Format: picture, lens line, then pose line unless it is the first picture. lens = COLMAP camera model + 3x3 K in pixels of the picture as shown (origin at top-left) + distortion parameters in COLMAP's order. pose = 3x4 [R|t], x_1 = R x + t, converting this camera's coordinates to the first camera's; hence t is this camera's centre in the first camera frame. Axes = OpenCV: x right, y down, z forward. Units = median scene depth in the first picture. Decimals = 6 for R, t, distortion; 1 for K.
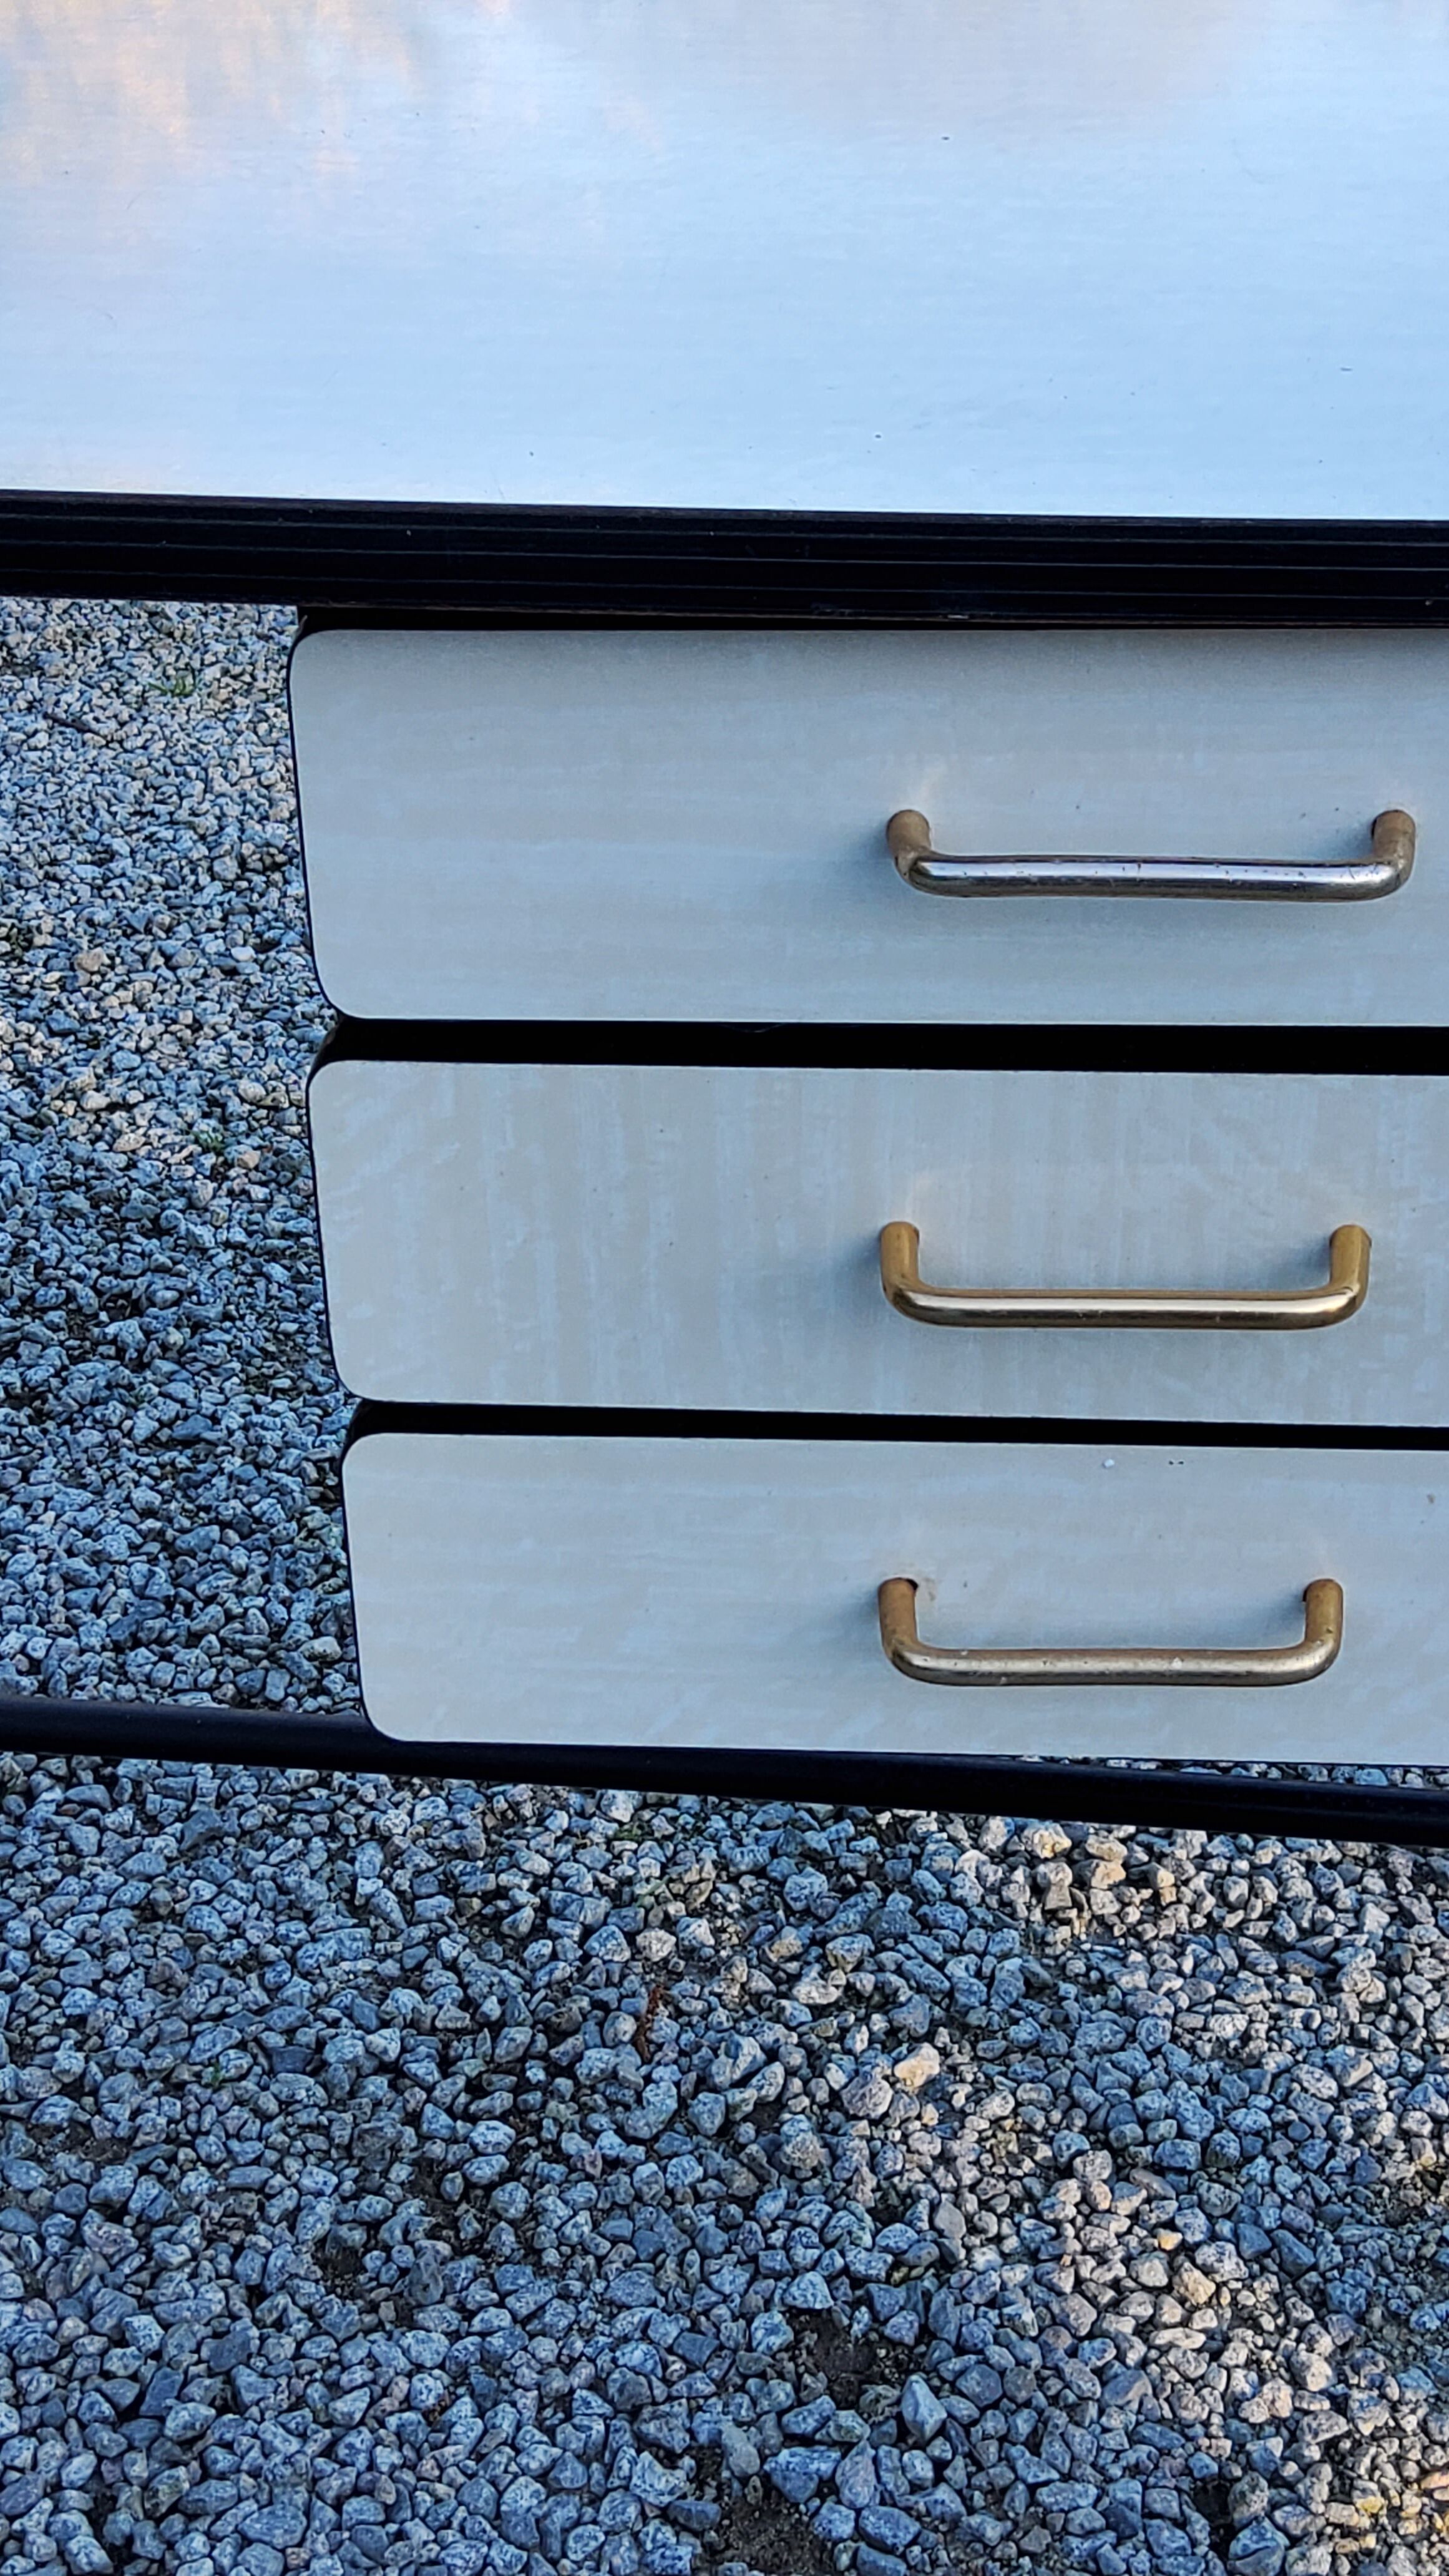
lens RADIAL K [[3792.9, 0, 740.9], [0, 3792.9, 1305.6], [0, 0, 1]] dist [0.082456, 0.000000]
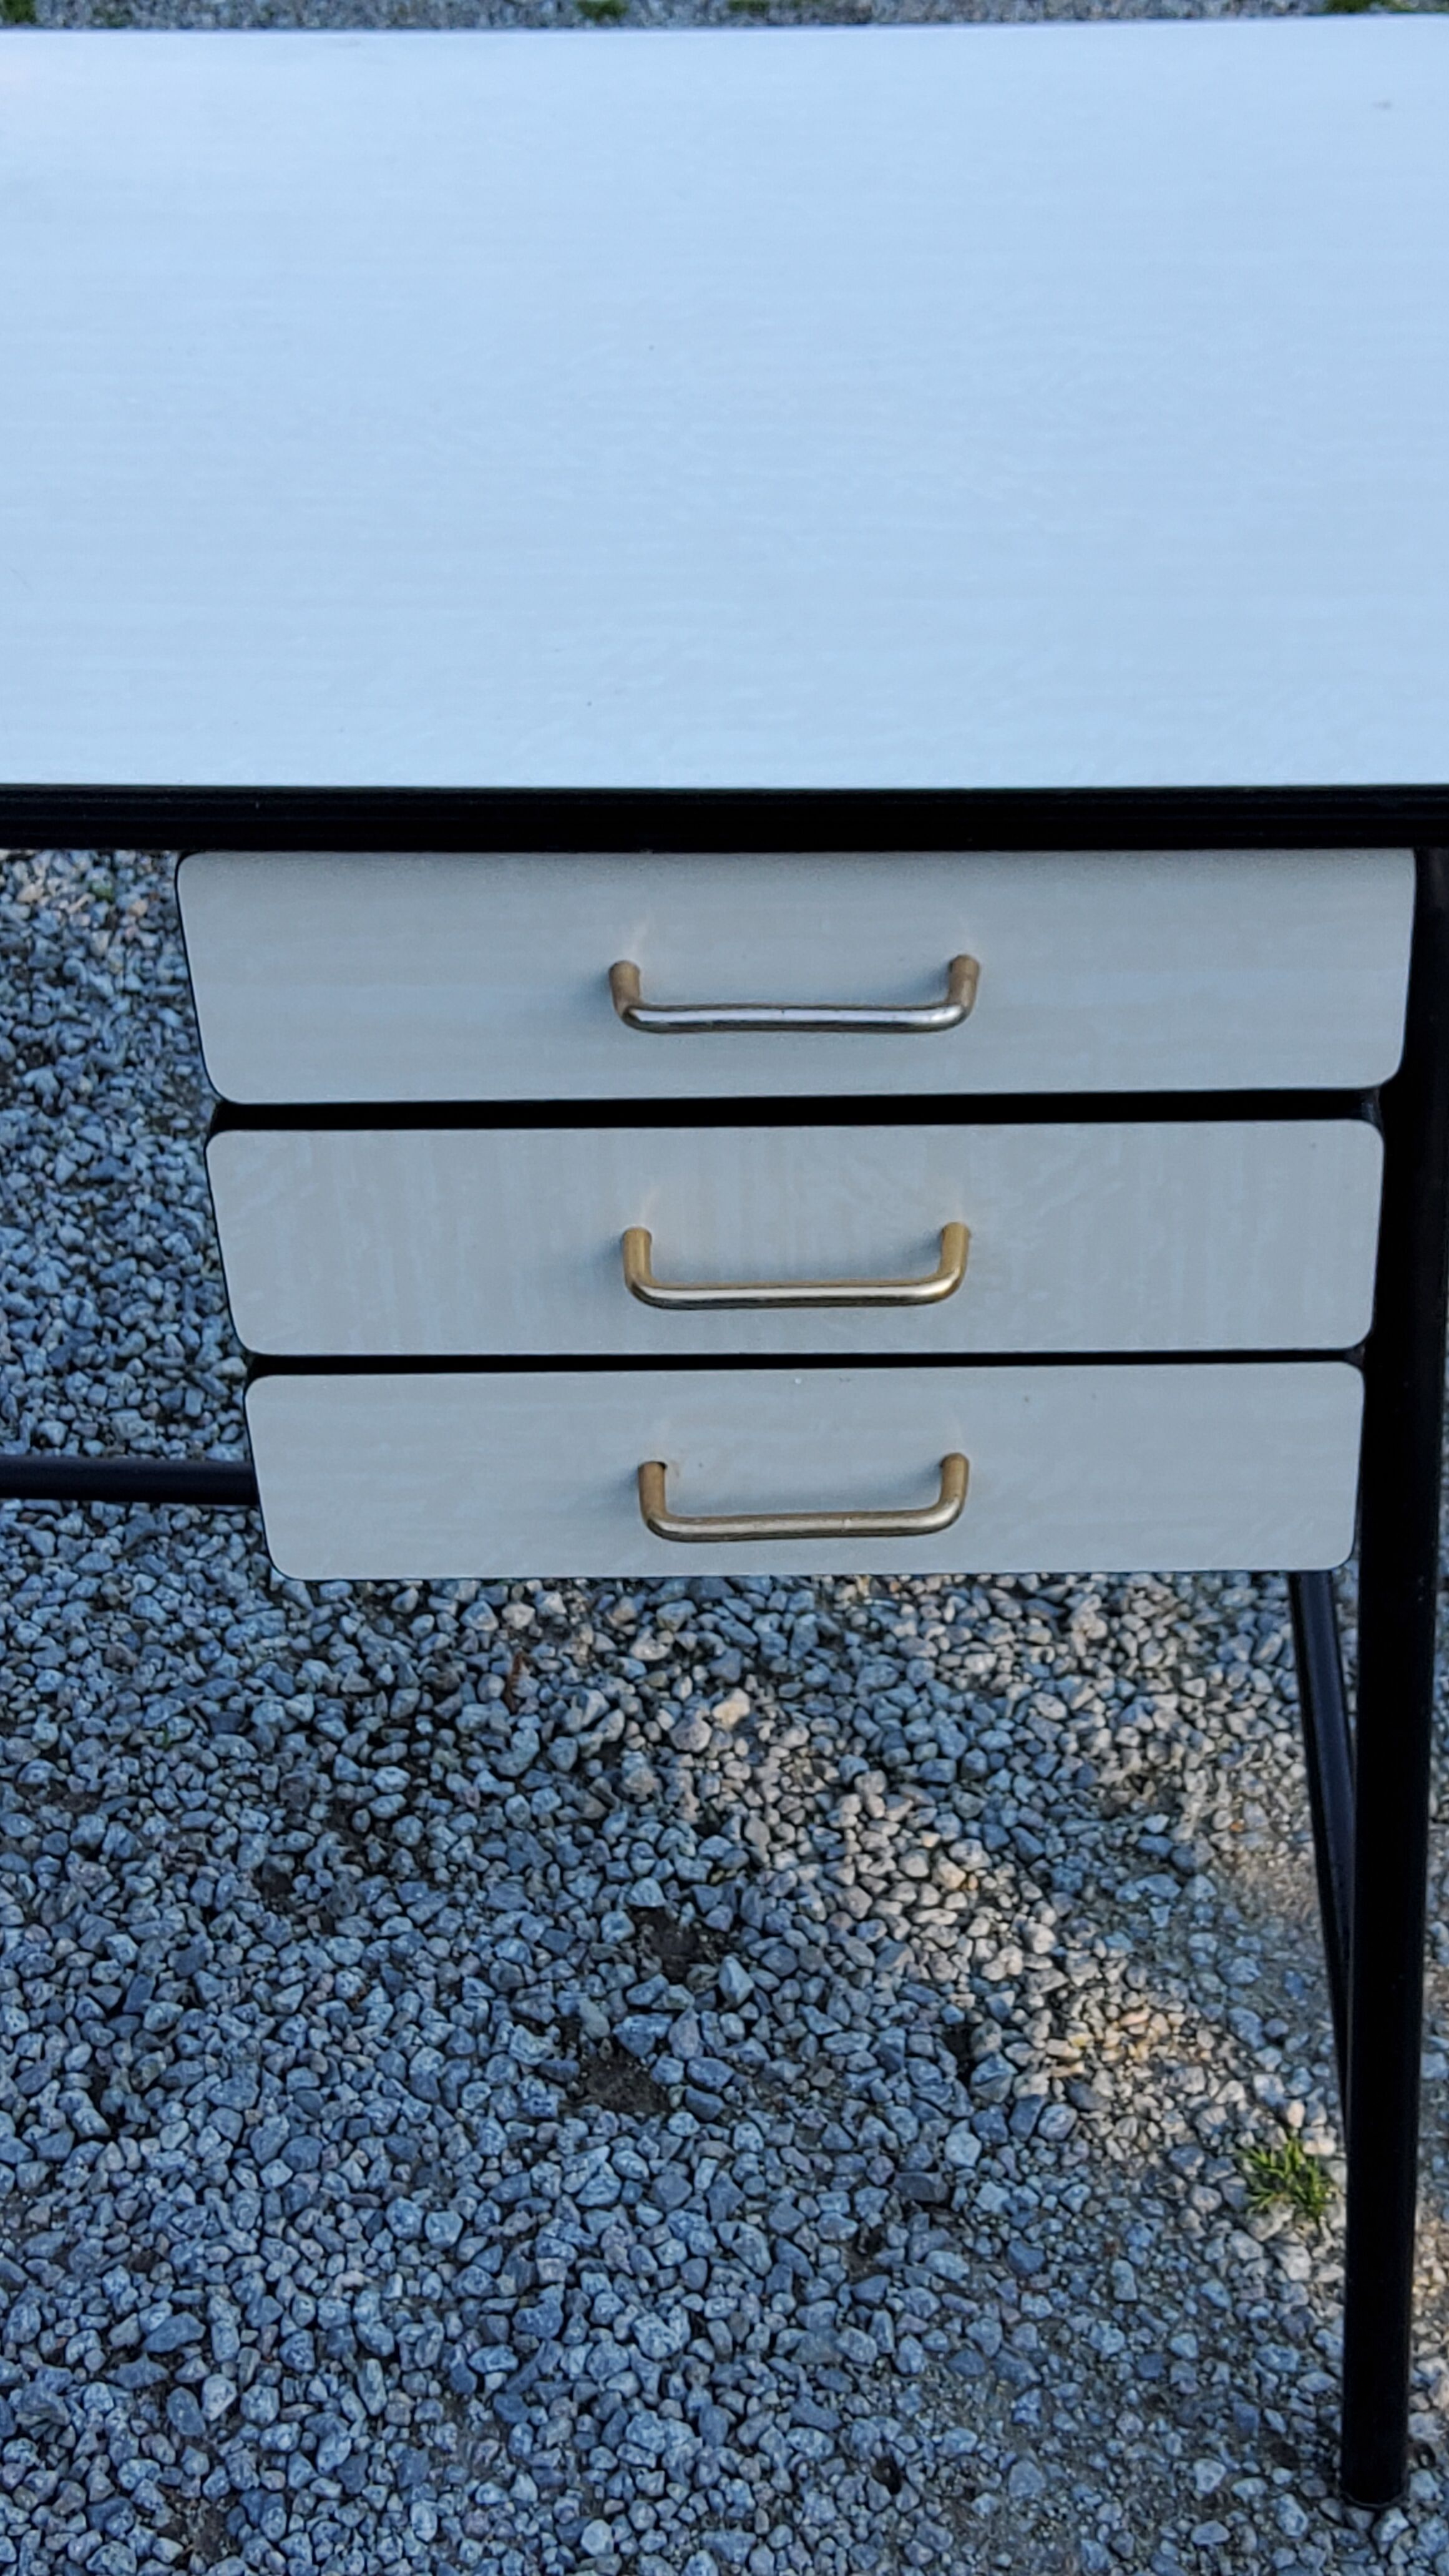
lens RADIAL K [[3792.9, 0, 729.2], [0, 3792.9, 1343.3], [0, 0, 1]] dist [0.082456, 0.000000]
pose [[0.998957, -0.039809, 0.022383, 0.023245], [0.036183, 0.988919, 0.143981, -0.098139], [-0.027867, -0.143021, 0.989327, -0.213274]]
